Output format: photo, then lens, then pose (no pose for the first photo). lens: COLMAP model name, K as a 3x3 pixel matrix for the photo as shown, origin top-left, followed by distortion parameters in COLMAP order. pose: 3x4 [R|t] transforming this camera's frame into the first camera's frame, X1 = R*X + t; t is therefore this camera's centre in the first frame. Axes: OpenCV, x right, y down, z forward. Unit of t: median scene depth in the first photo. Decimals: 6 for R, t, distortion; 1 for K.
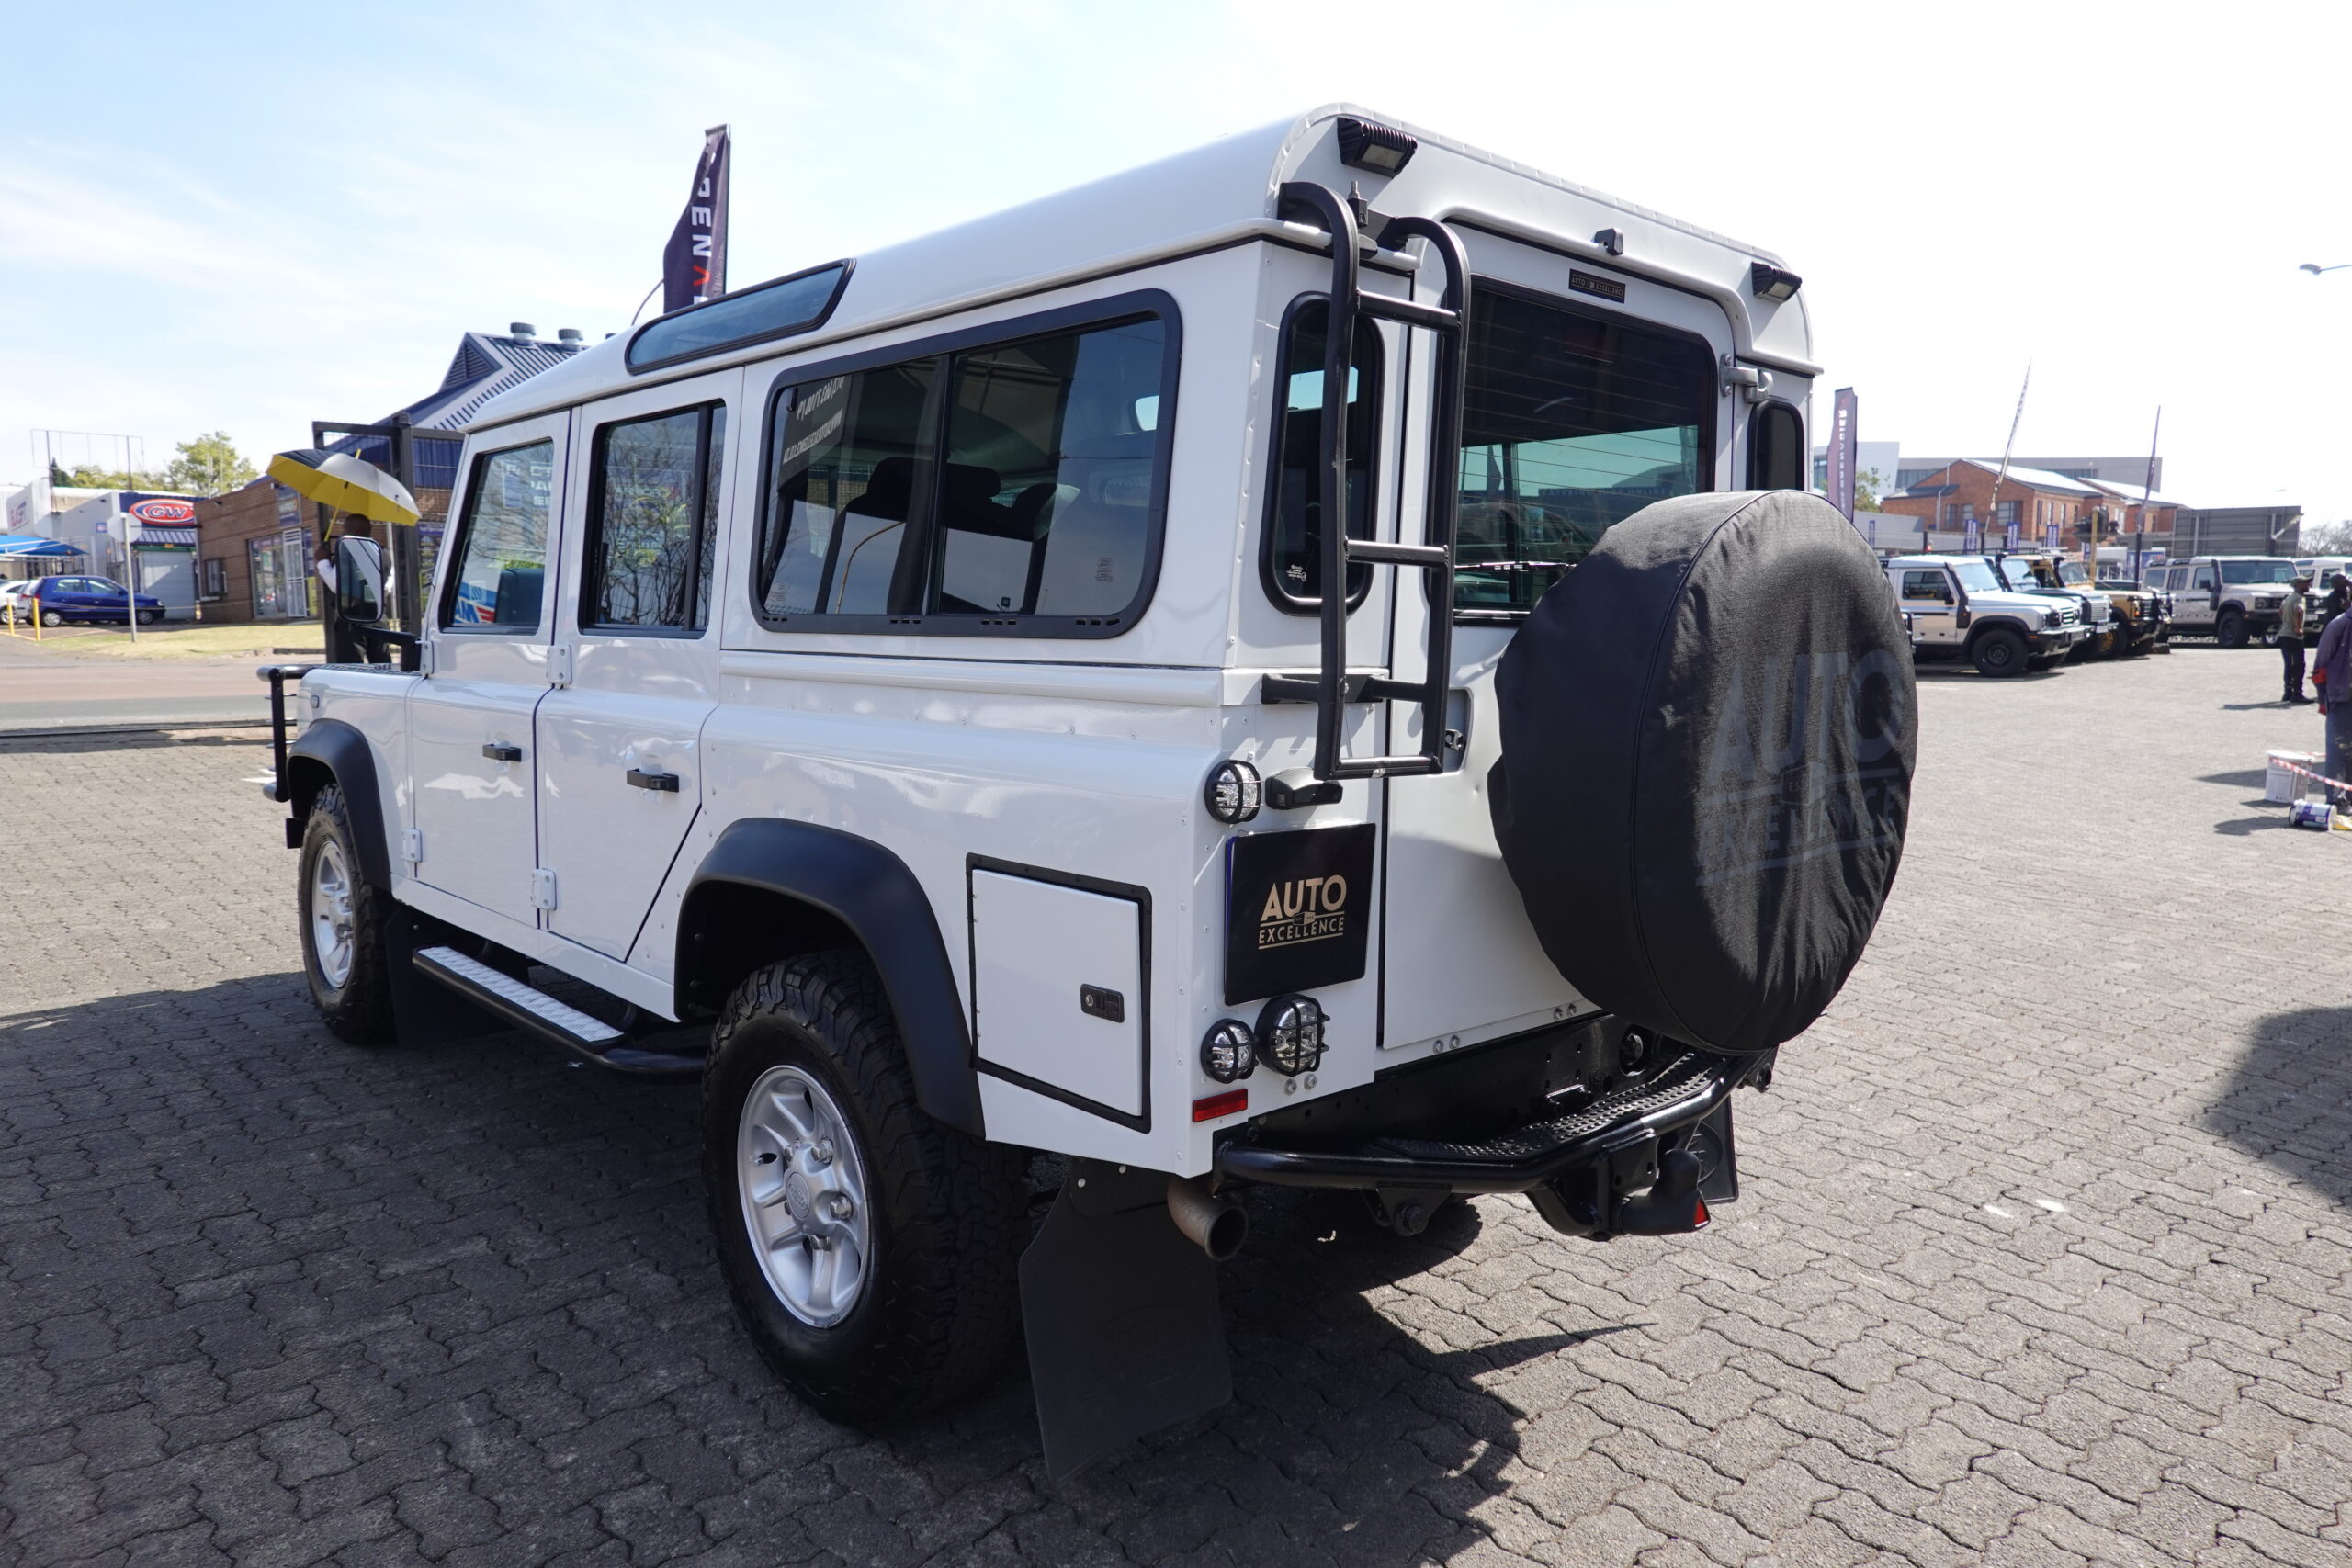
lens RADIAL K [[1565.0, 0, 1171.3], [0, 1565.0, 788.7], [0, 0, 1]] dist [-0.005955, 0.002312]
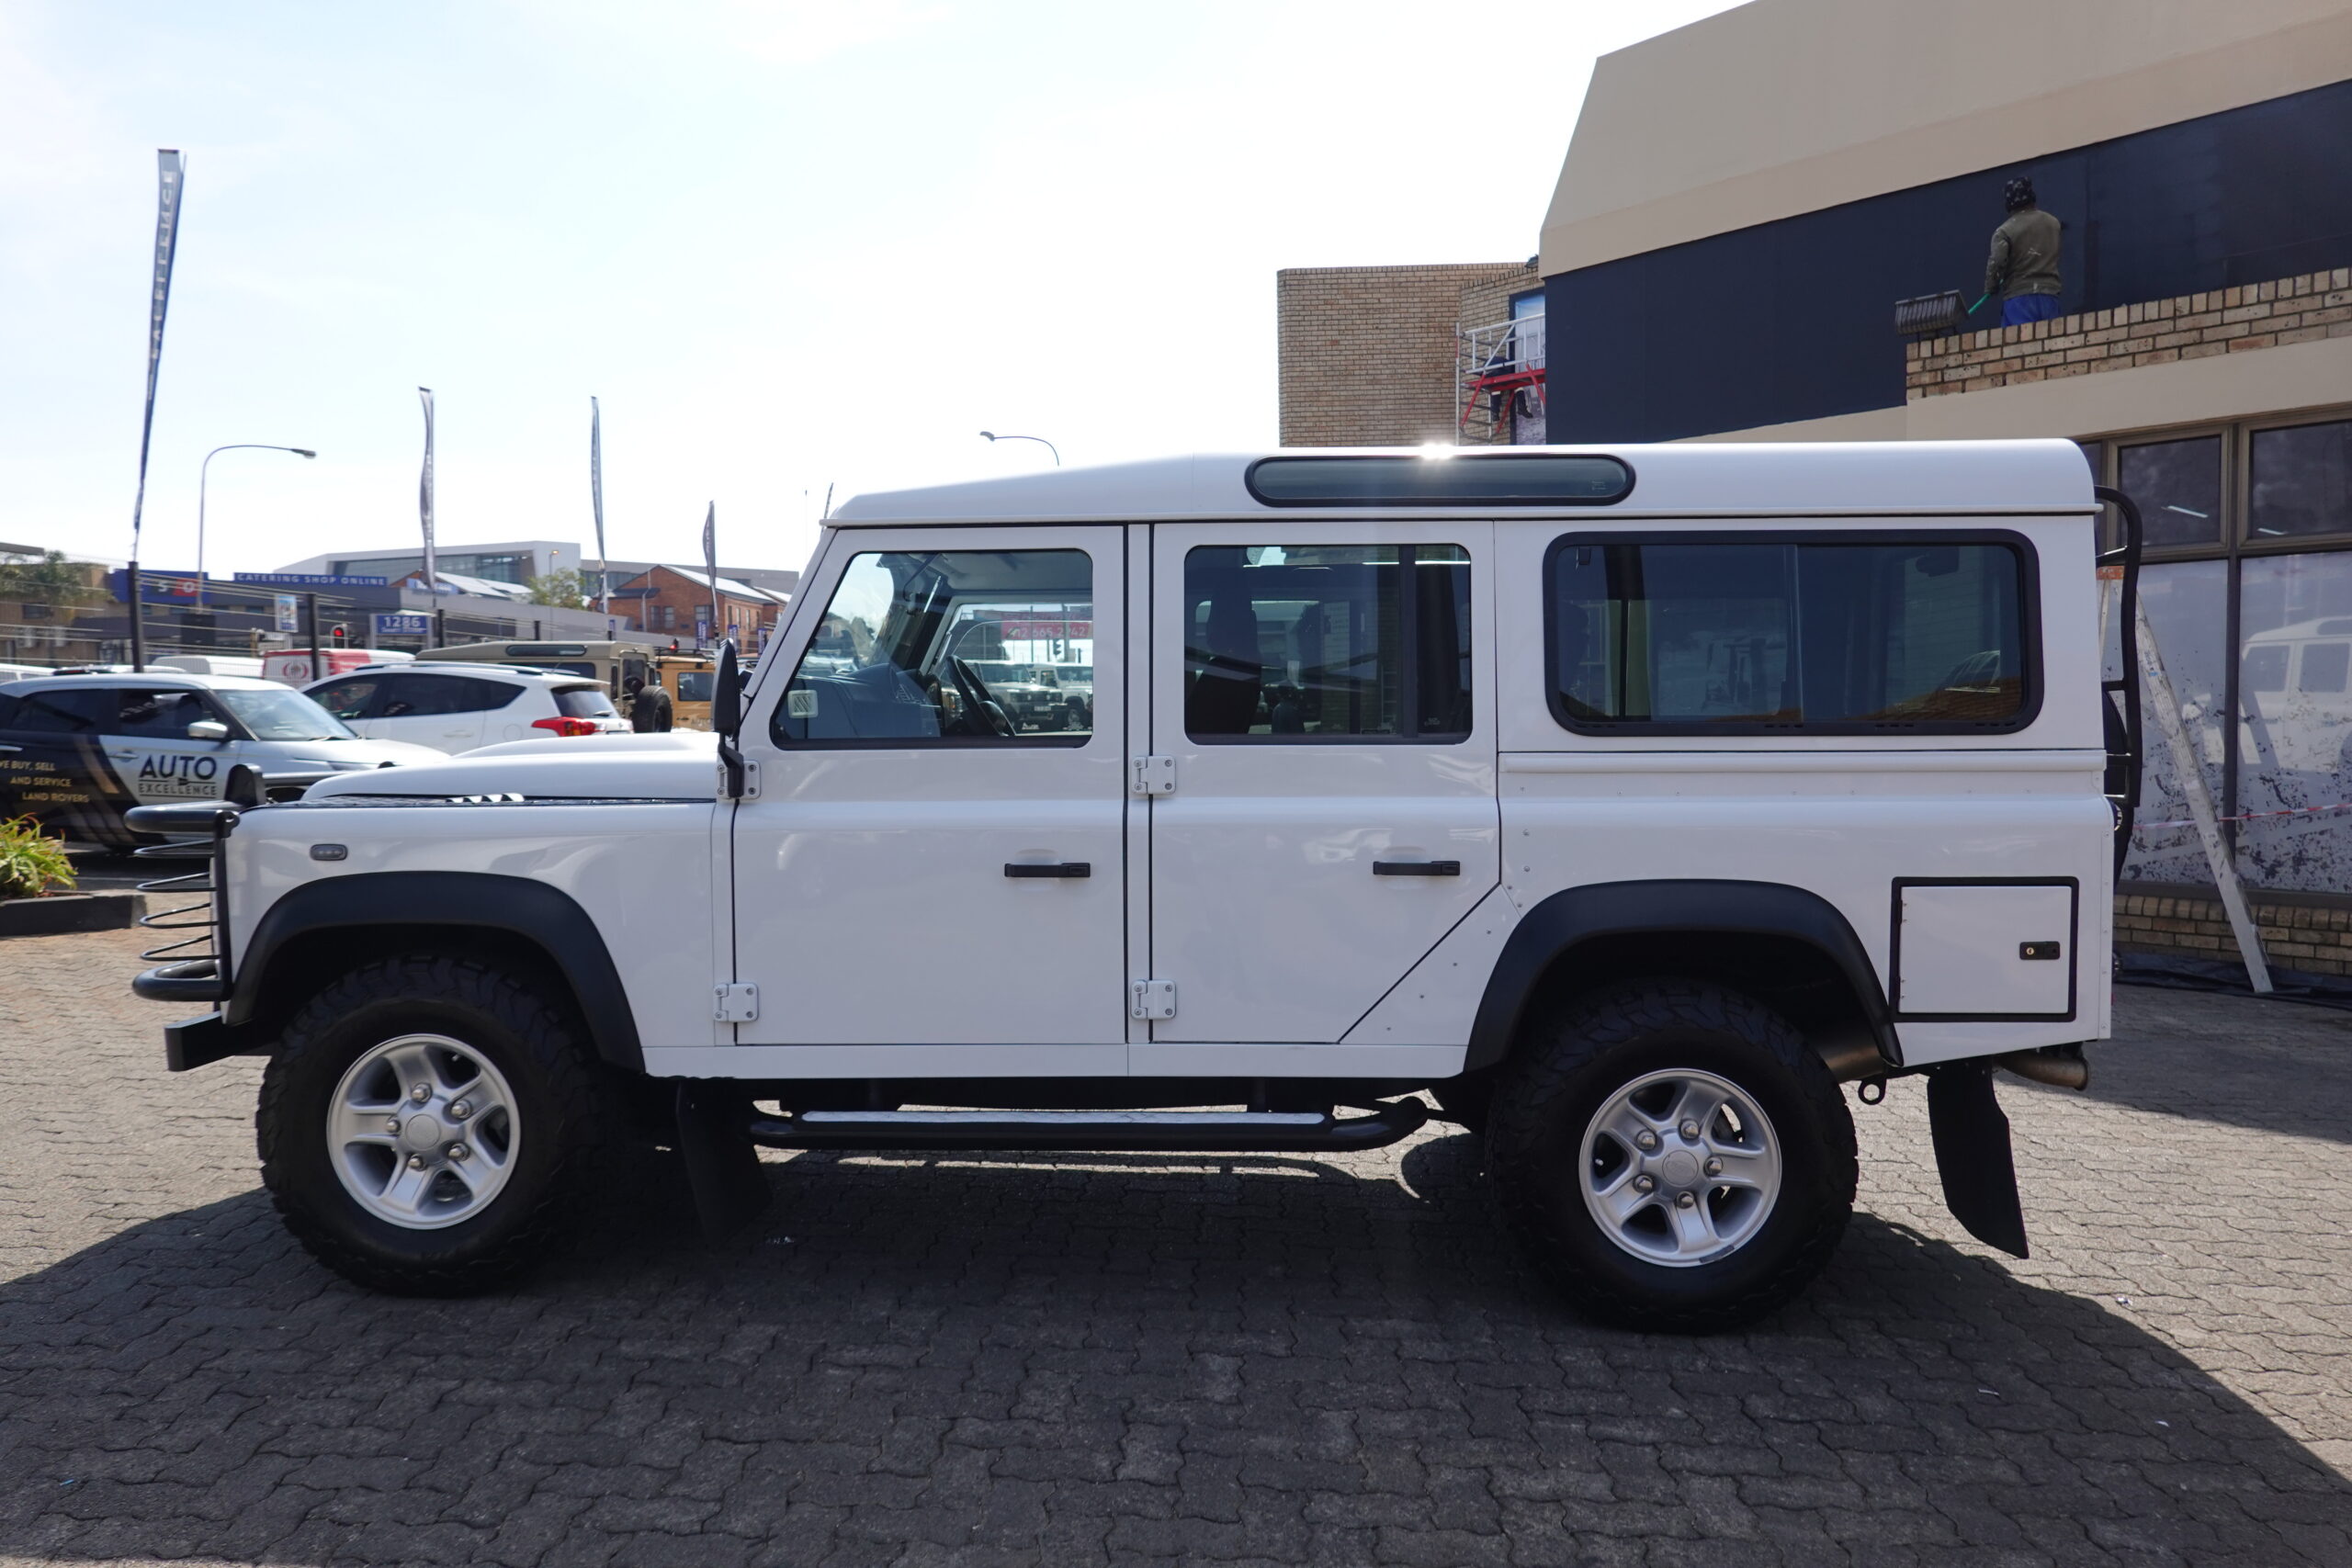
lens RADIAL K [[1565.0, 0, 1181.8], [0, 1565.0, 783.6], [0, 0, 1]] dist [-0.005955, 0.002312]
pose [[0.695084, -0.042356, 0.717680, -1.613390], [0.087778, 0.995794, -0.026244, -0.066855], [-0.713550, 0.081239, 0.695878, 0.410311]]
